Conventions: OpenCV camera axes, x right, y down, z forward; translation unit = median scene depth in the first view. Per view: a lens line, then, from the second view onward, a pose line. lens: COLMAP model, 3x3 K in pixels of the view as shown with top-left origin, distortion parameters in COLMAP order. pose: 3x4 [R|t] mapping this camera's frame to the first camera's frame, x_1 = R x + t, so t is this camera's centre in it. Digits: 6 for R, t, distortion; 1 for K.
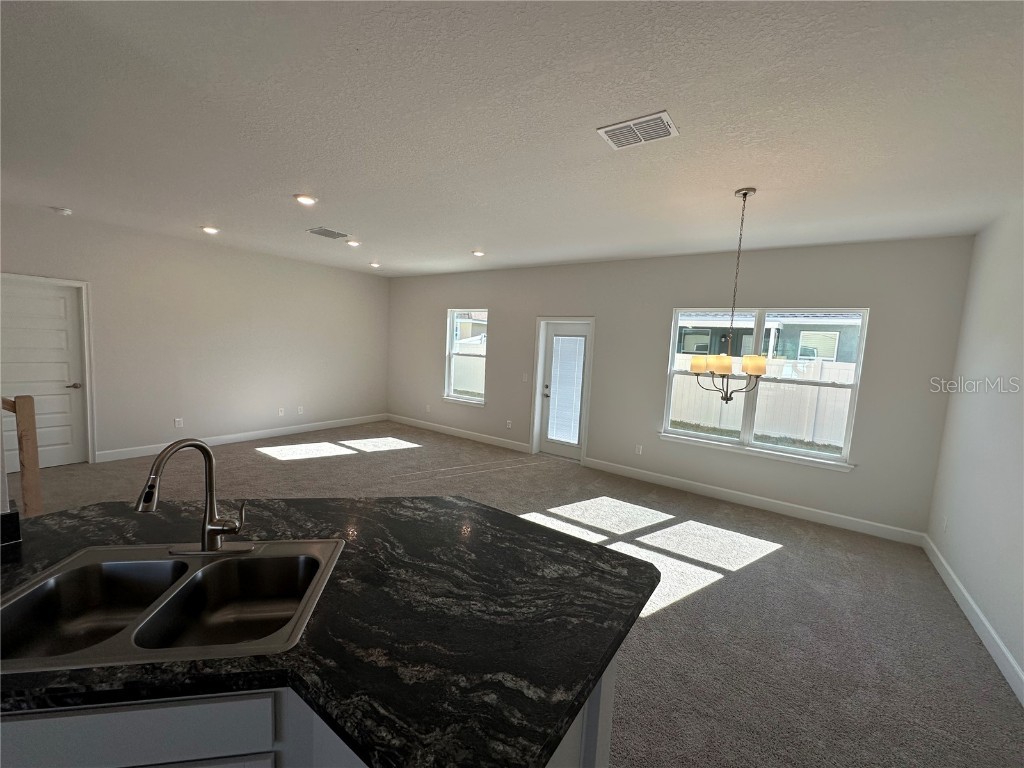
lens RADIAL K [[408.4, 0, 512.9], [0, 408.4, 382.8], [0, 0, 1]] dist [-0.002564, 0.000597]
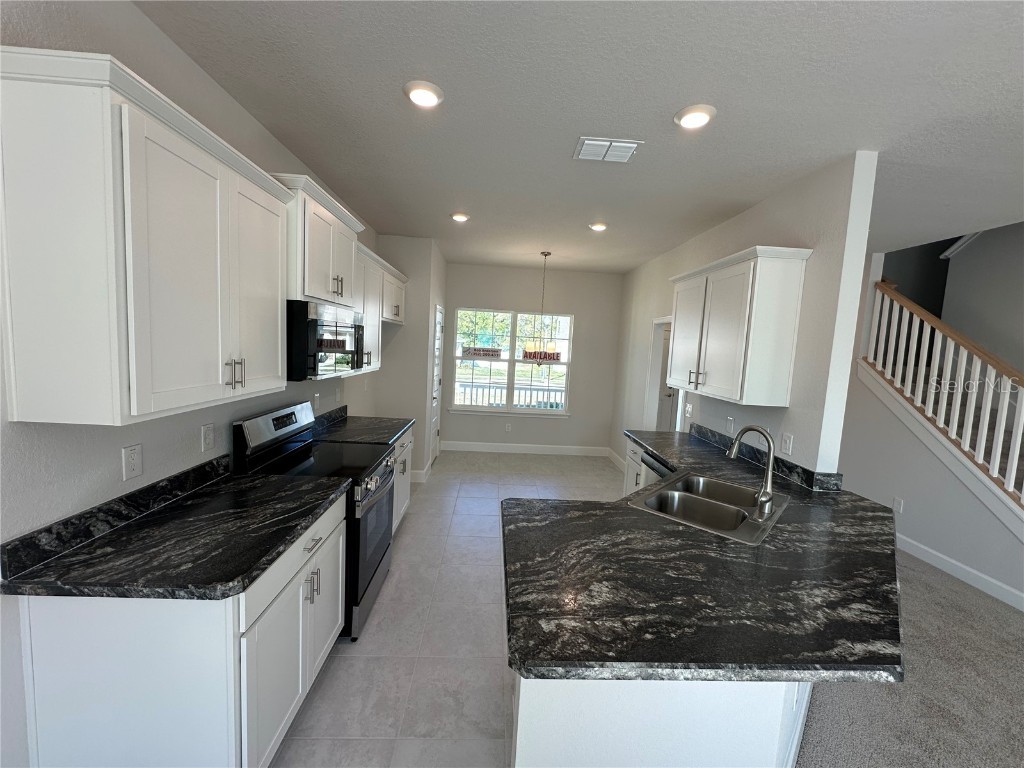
lens RADIAL K [[408.4, 0, 512.9], [0, 408.4, 382.8], [0, 0, 1]] dist [-0.002564, 0.000597]
pose [[-0.785233, -0.038074, -0.618029, 0.351368], [-0.156874, 0.977777, 0.139079, -0.036707], [0.598999, 0.206162, -0.773755, 0.631440]]
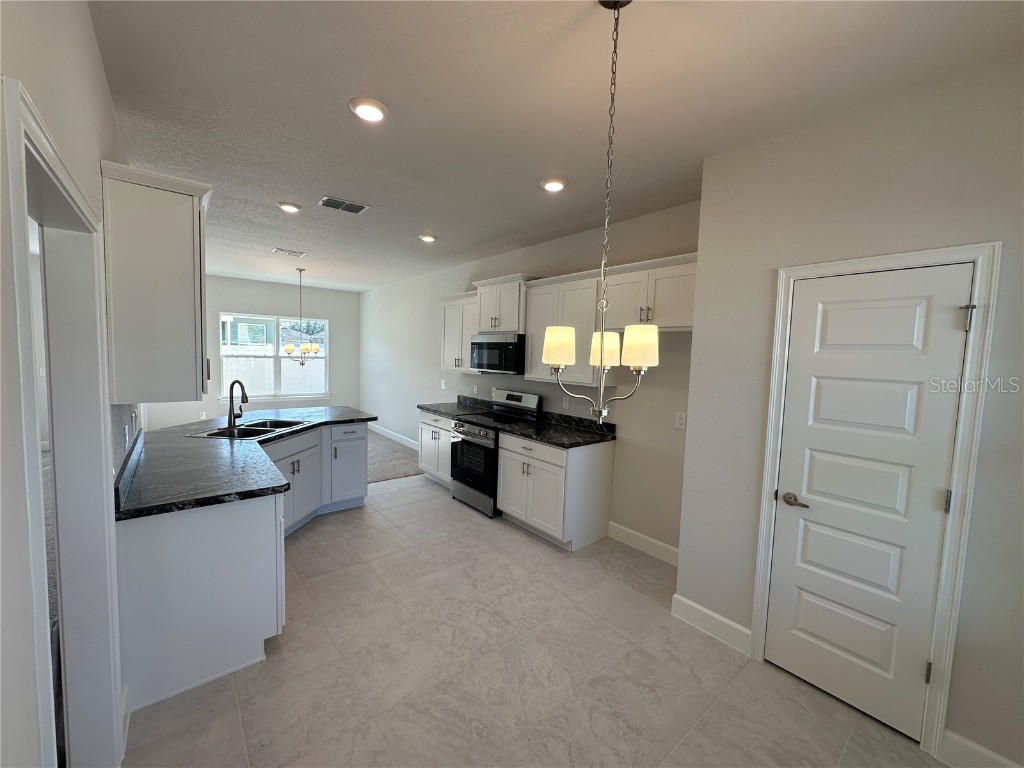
lens RADIAL K [[408.4, 0, 512.9], [0, 408.4, 382.8], [0, 0, 1]] dist [-0.002564, 0.000597]
pose [[0.262686, -0.115256, 0.957973, -1.134035], [0.080890, 0.991976, 0.097166, 0.015982], [-0.961485, 0.051966, 0.269901, -0.577225]]
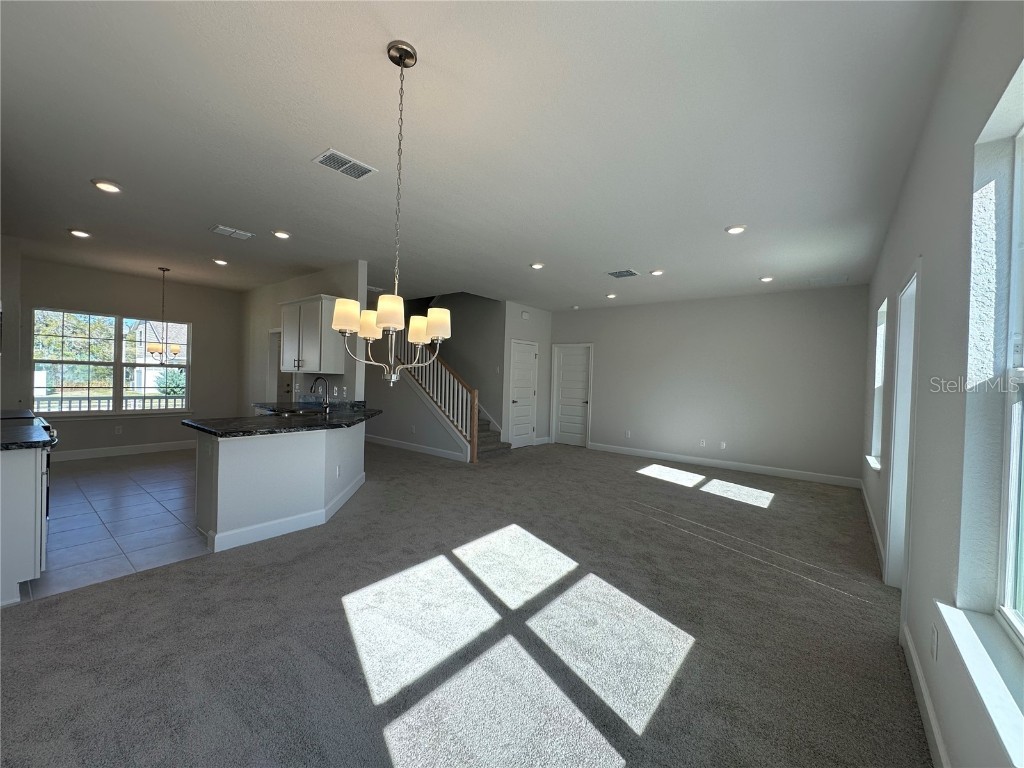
lens RADIAL K [[408.4, 0, 512.9], [0, 408.4, 382.8], [0, 0, 1]] dist [-0.002564, 0.000597]
pose [[-0.048770, -0.041052, -0.997966, 1.026503], [-0.131484, 0.990724, -0.034328, 0.038984], [0.990118, 0.129542, -0.053715, 1.107335]]
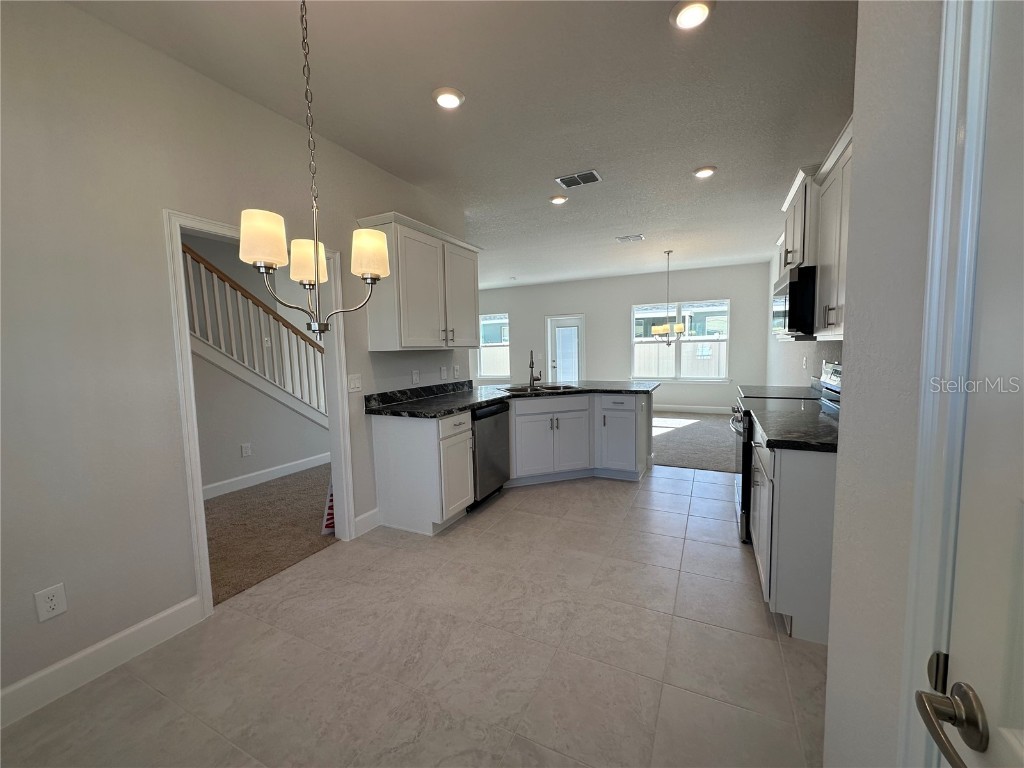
lens RADIAL K [[408.4, 0, 512.9], [0, 408.4, 382.8], [0, 0, 1]] dist [-0.002564, 0.000597]
pose [[0.984797, -0.087521, 0.150053, -0.588234], [0.089400, 0.995979, -0.005814, 0.164078], [-0.148941, 0.019141, 0.988661, -0.944138]]
